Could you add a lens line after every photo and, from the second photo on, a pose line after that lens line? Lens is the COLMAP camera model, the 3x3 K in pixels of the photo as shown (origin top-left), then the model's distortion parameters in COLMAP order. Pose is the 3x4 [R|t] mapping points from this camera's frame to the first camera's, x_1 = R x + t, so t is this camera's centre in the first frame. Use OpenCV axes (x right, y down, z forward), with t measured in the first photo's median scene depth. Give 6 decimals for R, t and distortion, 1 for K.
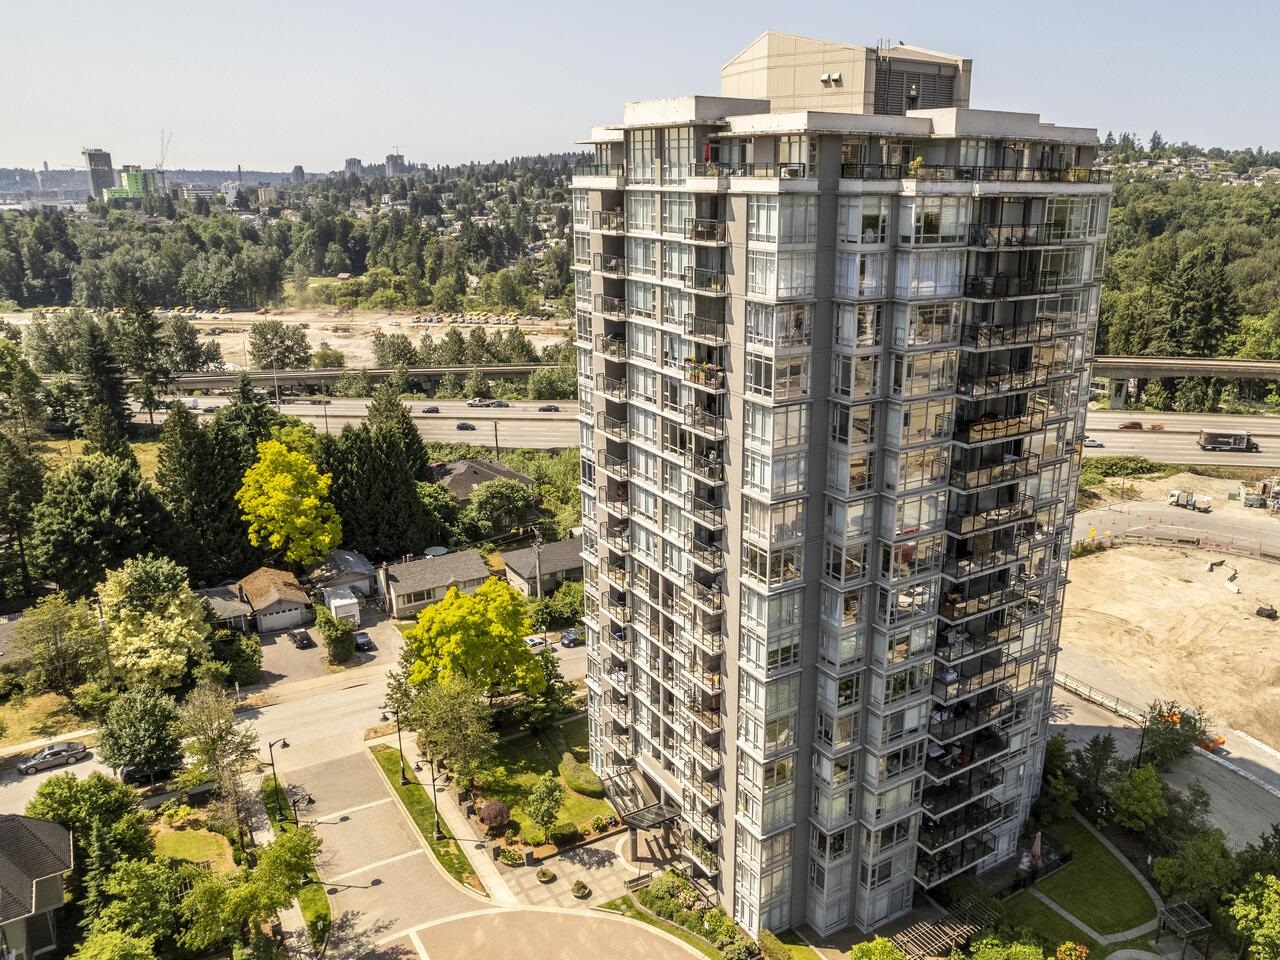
lens RADIAL K [[987.4, 0, 676.0], [0, 987.4, 479.5], [0, 0, 1]] dist [-0.046052, 0.036575]
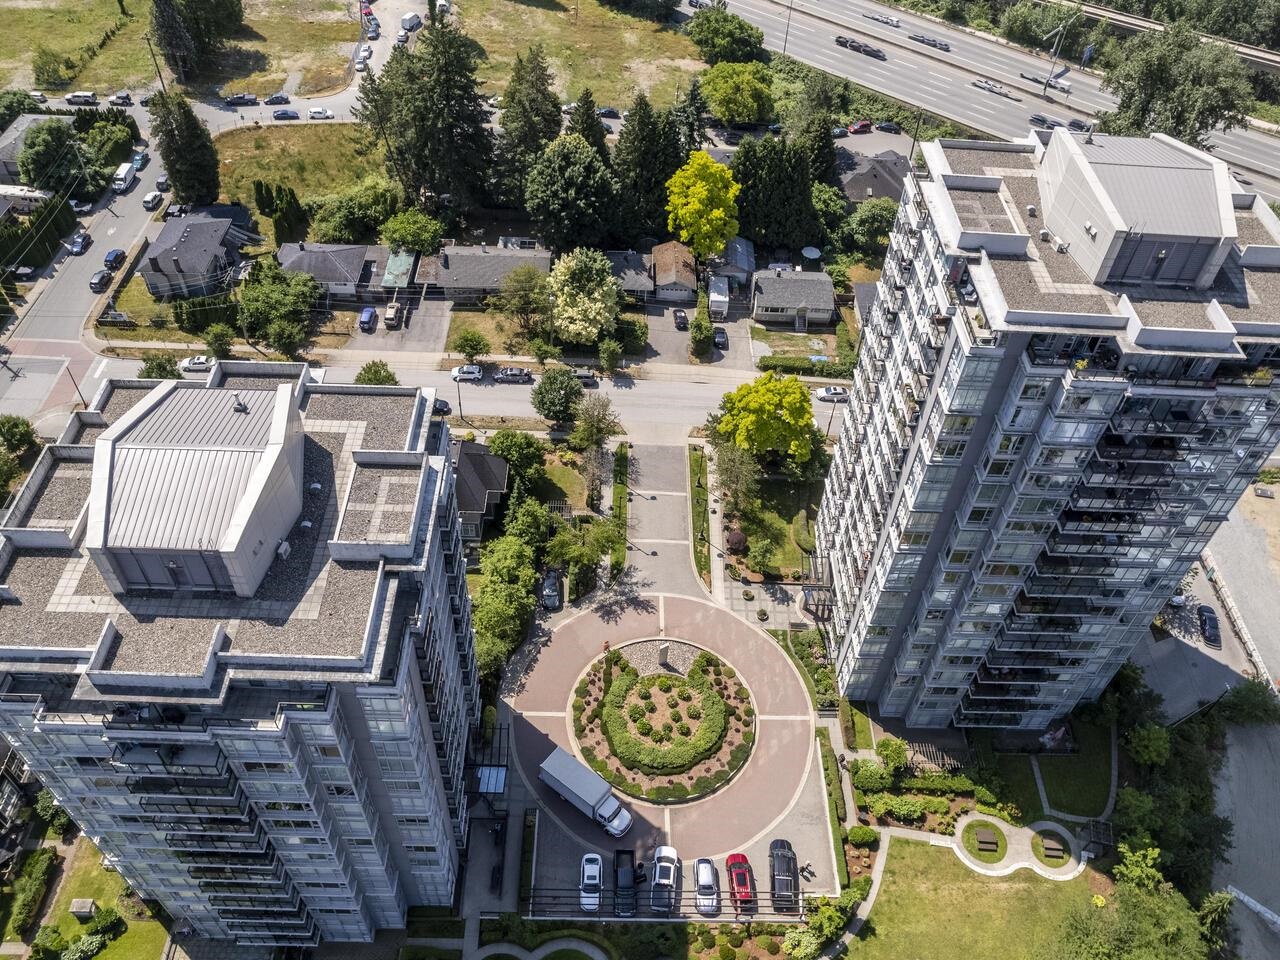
lens RADIAL K [[987.4, 0, 676.0], [0, 987.4, 479.5], [0, 0, 1]] dist [-0.046052, 0.036575]
pose [[0.860469, 0.411912, -0.299870, 0.083634], [-0.216723, 0.828559, 0.516257, -0.272422], [0.461112, -0.379235, 0.802220, -0.133154]]
